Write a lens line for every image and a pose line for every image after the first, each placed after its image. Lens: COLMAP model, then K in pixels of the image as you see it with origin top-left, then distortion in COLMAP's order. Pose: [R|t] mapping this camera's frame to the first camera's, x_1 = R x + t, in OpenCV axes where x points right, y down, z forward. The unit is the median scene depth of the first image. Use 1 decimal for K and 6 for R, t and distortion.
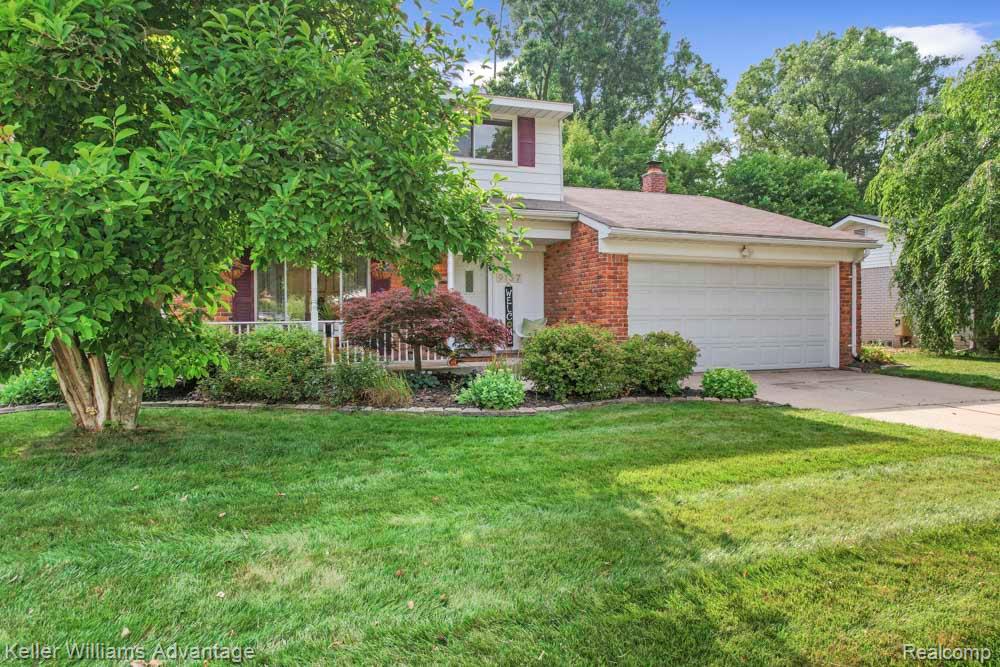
lens RADIAL K [[630.9, 0, 504.3], [0, 630.9, 325.7], [0, 0, 1]] dist [-0.049019, 0.038860]
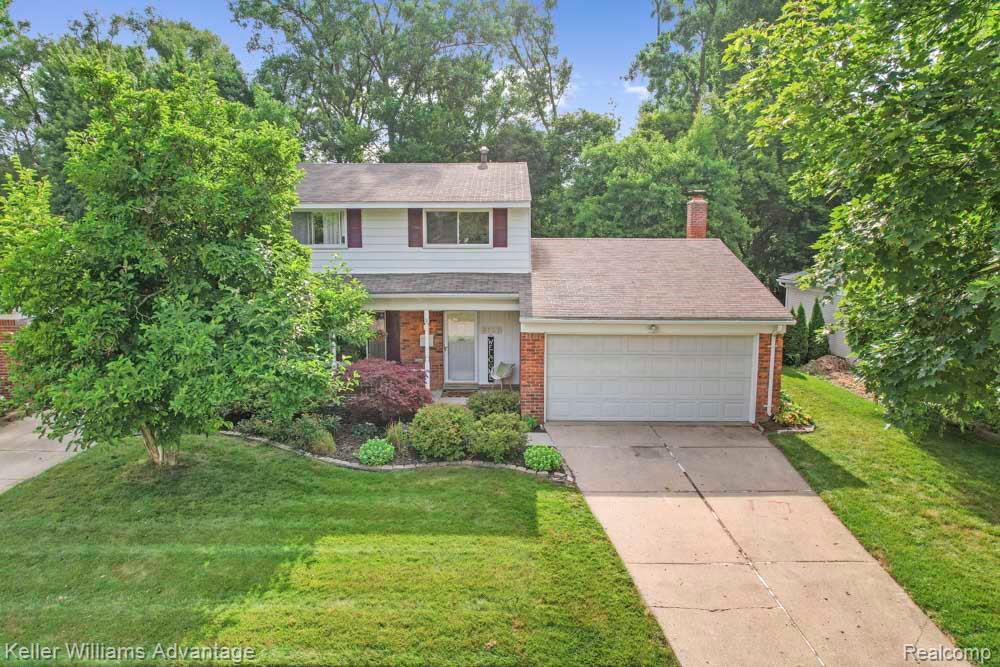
lens RADIAL K [[628.5, 0, 500.0], [0, 628.5, 333.5], [0, 0, 1]] dist [-0.043502, 0.000908]
pose [[0.938128, 0.052496, -0.342286, 0.481217], [-0.011730, 0.992693, 0.120098, -0.231043], [0.346089, -0.108652, 0.931889, -0.215086]]
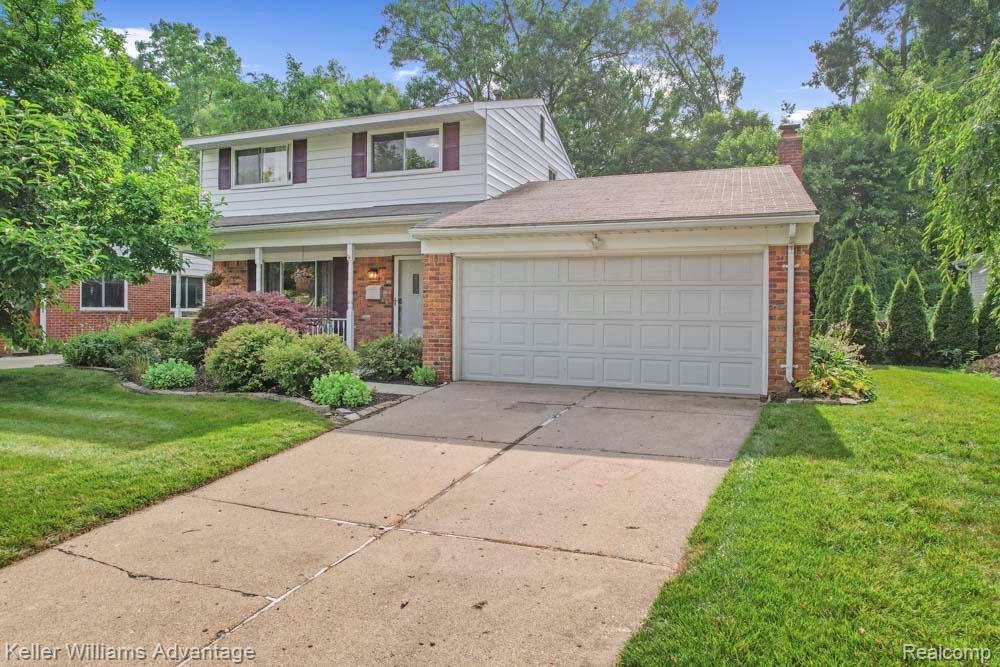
lens RADIAL K [[630.9, 0, 504.3], [0, 630.9, 325.7], [0, 0, 1]] dist [-0.049019, 0.038860]
pose [[0.766590, 0.022997, -0.641725, 0.759652], [-0.022875, 0.999702, 0.008500, -0.011730], [0.641729, 0.008163, 0.766888, 0.272185]]
